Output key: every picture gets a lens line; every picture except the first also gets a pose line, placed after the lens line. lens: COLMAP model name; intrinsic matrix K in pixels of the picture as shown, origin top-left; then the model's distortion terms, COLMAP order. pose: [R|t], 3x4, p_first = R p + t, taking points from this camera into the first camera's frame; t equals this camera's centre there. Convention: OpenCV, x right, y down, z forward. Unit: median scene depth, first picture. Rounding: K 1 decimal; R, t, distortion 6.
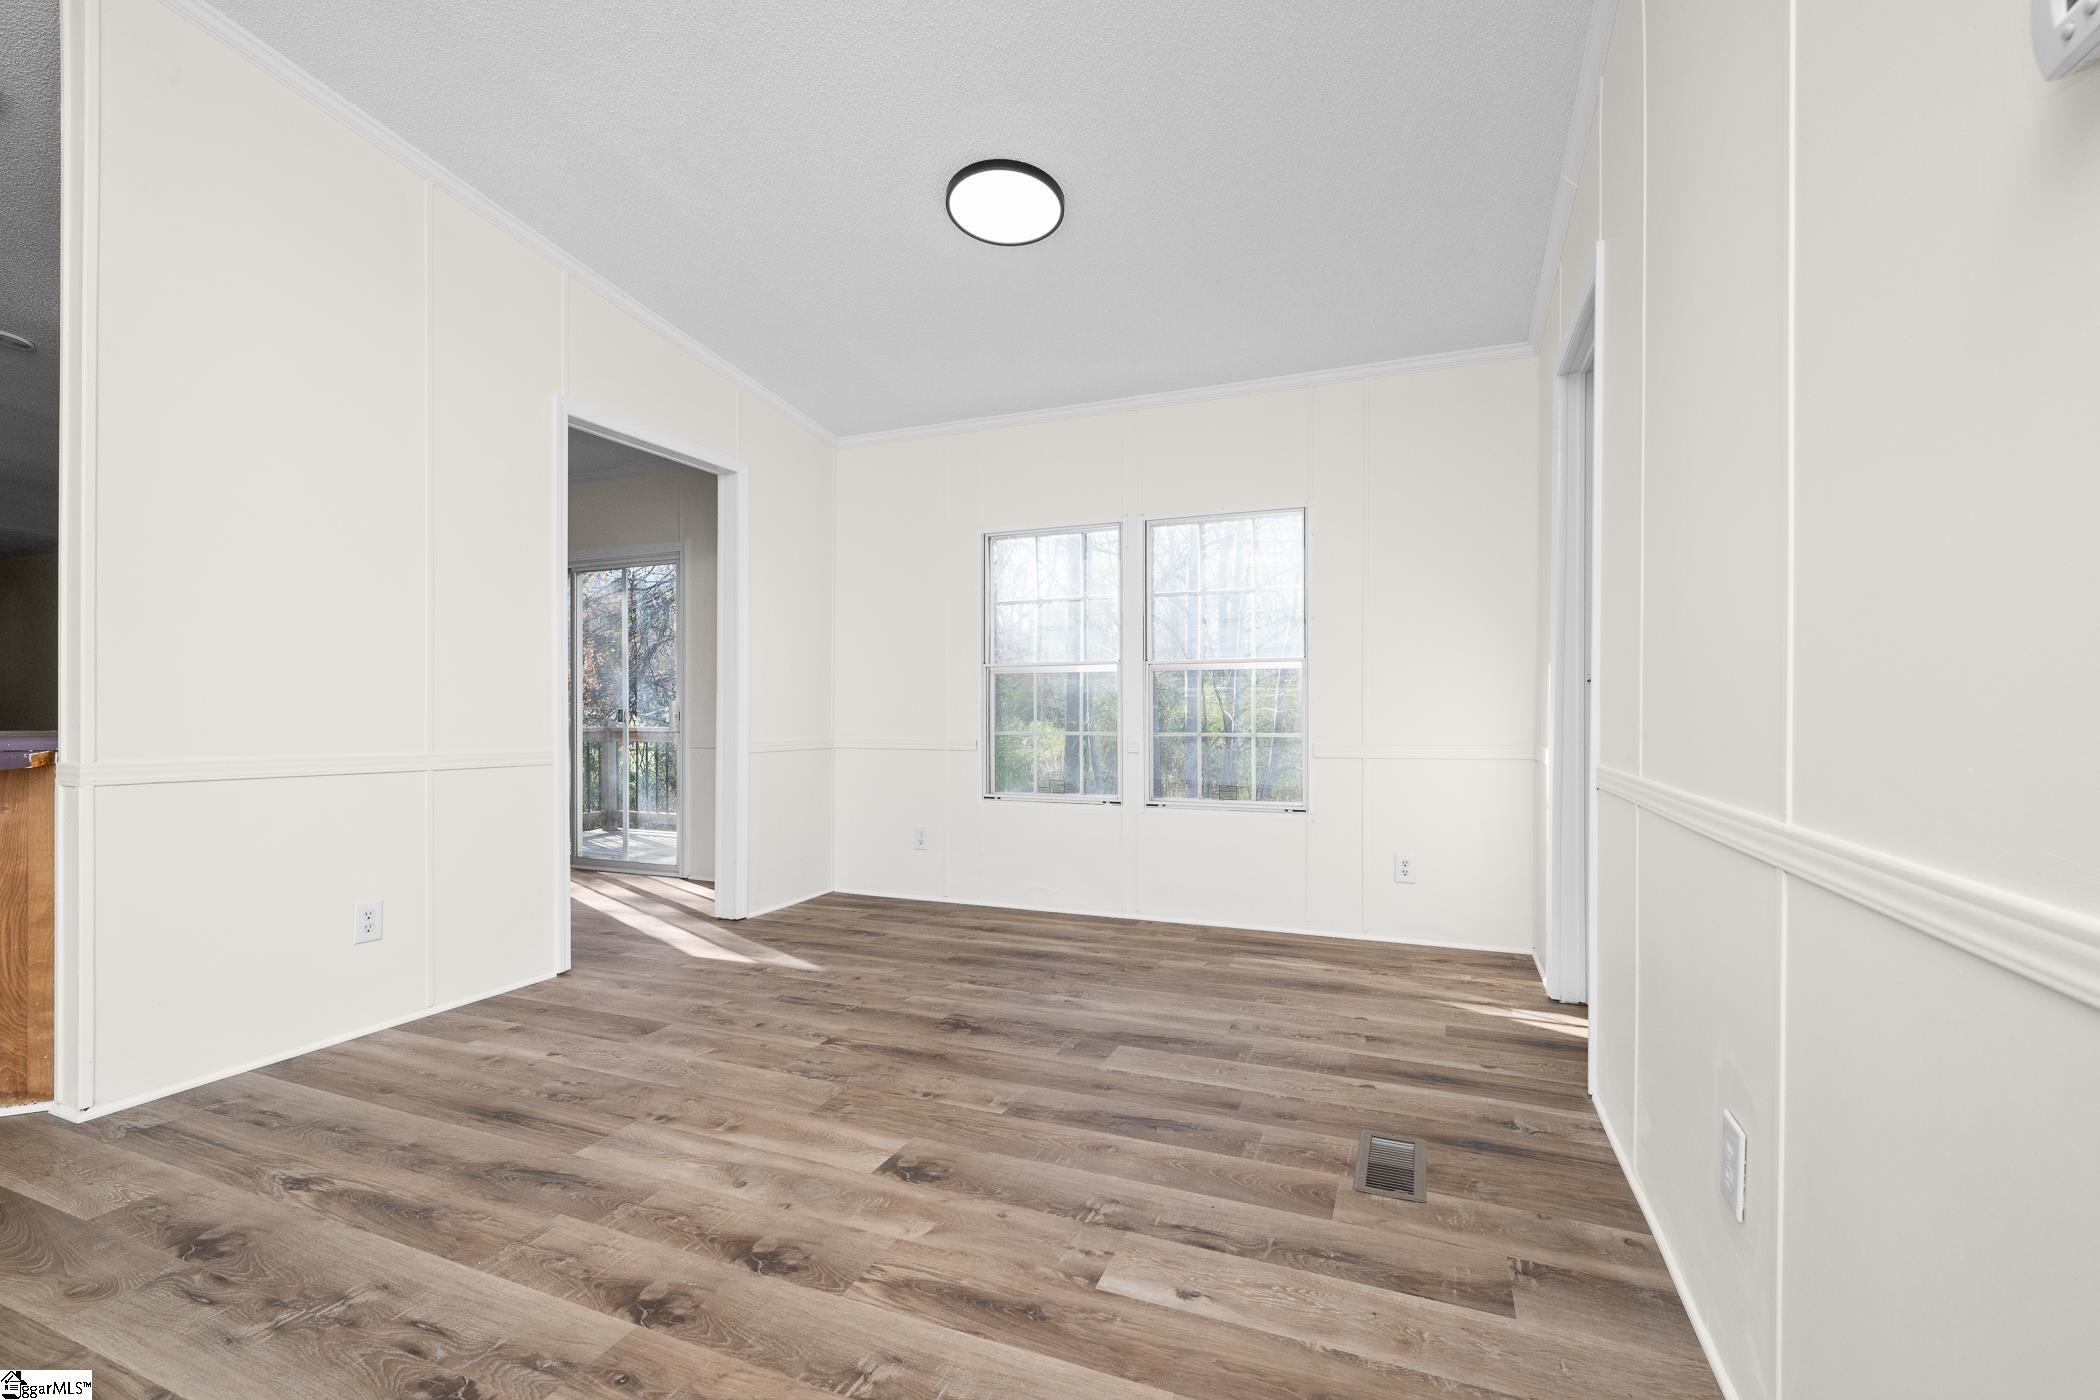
lens RADIAL K [[912.1, 0, 1048.6], [0, 912.1, 713.5], [0, 0, 1]] dist [-0.001279, -0.000491]
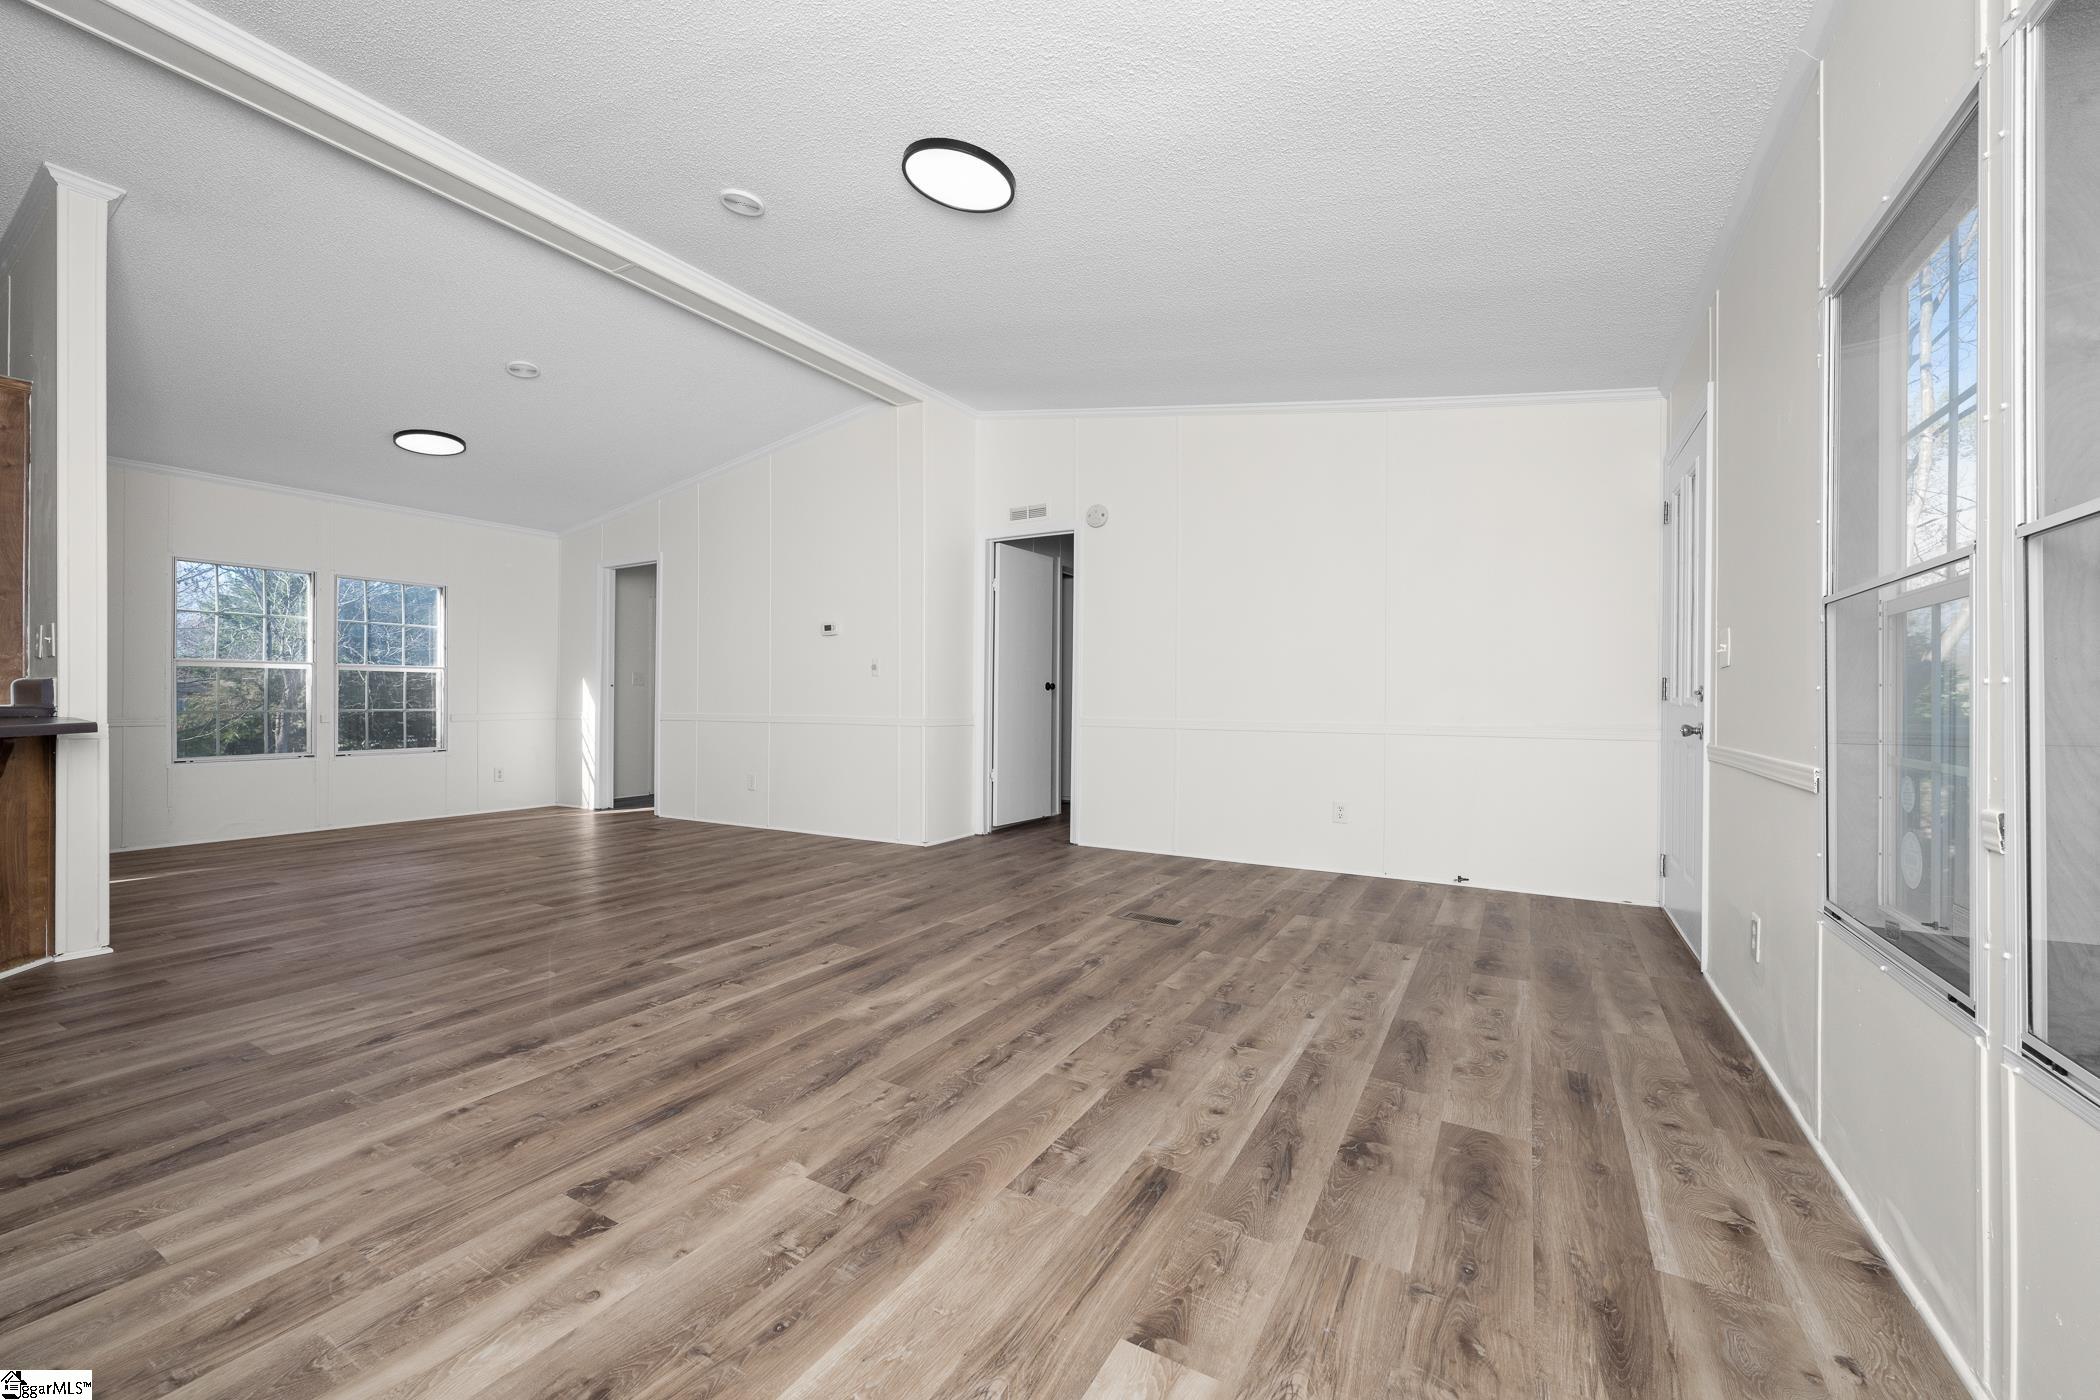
lens RADIAL K [[833.9, 0, 1041.8], [0, 833.9, 699.5], [0, 0, 1]] dist [-0.003747, 0.000172]
pose [[0.134956, 0.003468, 0.990846, -2.110564], [0.000940, 0.999993, -0.003628, 0.017928], [-0.990851, 0.001421, 0.134952, -0.730931]]
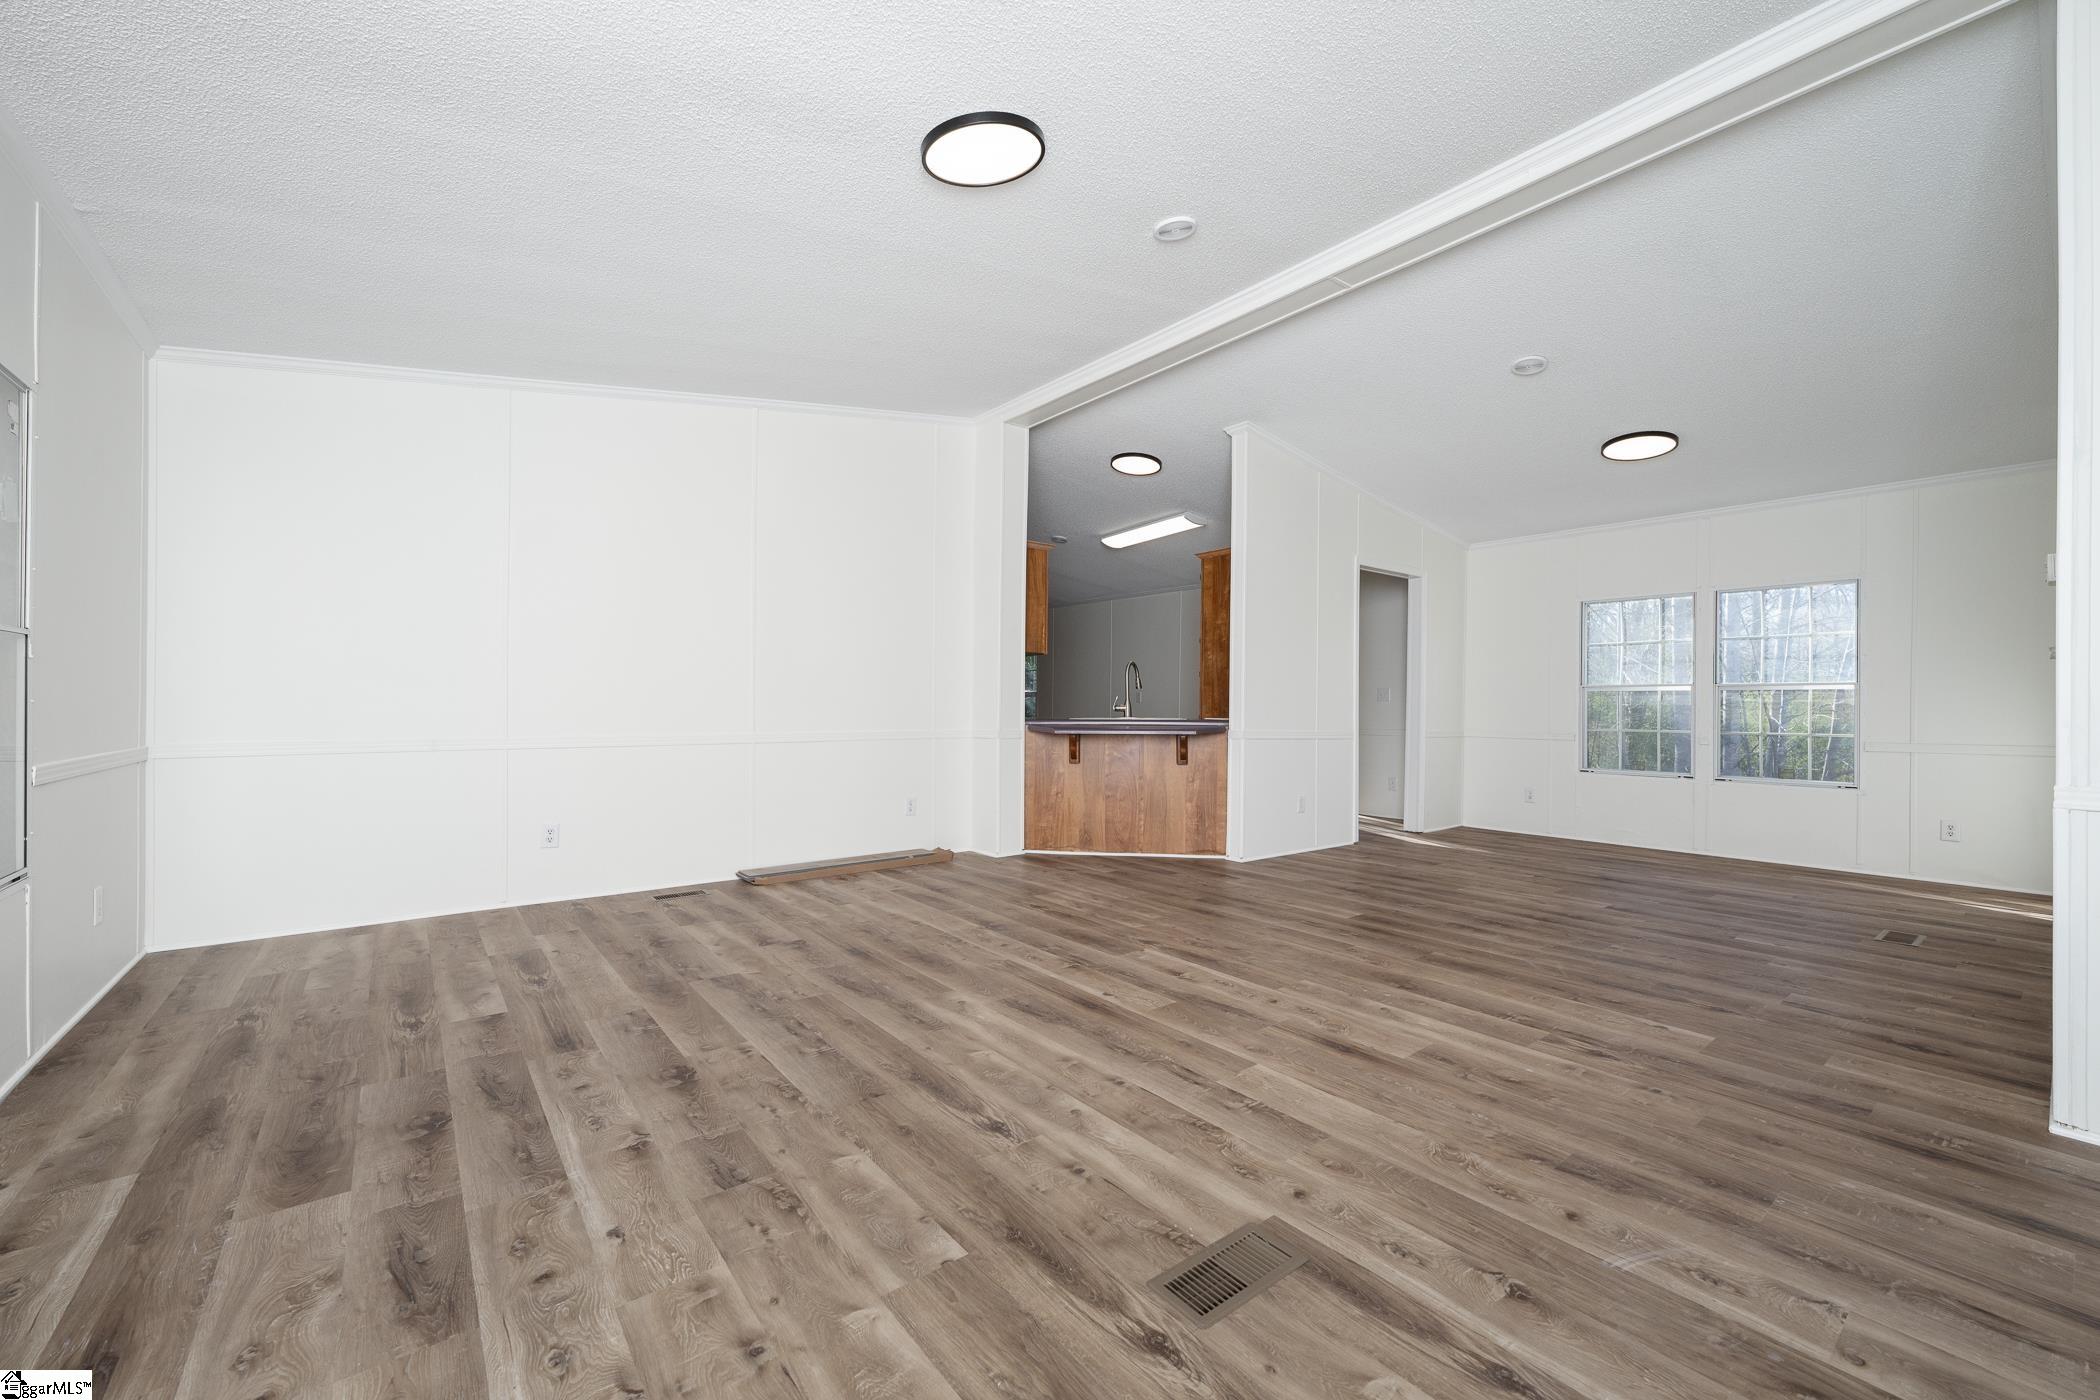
lens RADIAL K [[833.9, 0, 1044.9], [0, 833.9, 700.3], [0, 0, 1]] dist [-0.003747, 0.000172]
pose [[0.869189, 0.008199, -0.494412, -0.325846], [-0.014806, 0.999846, -0.009449, -0.003175], [0.494258, 0.015533, 0.869176, -1.360304]]
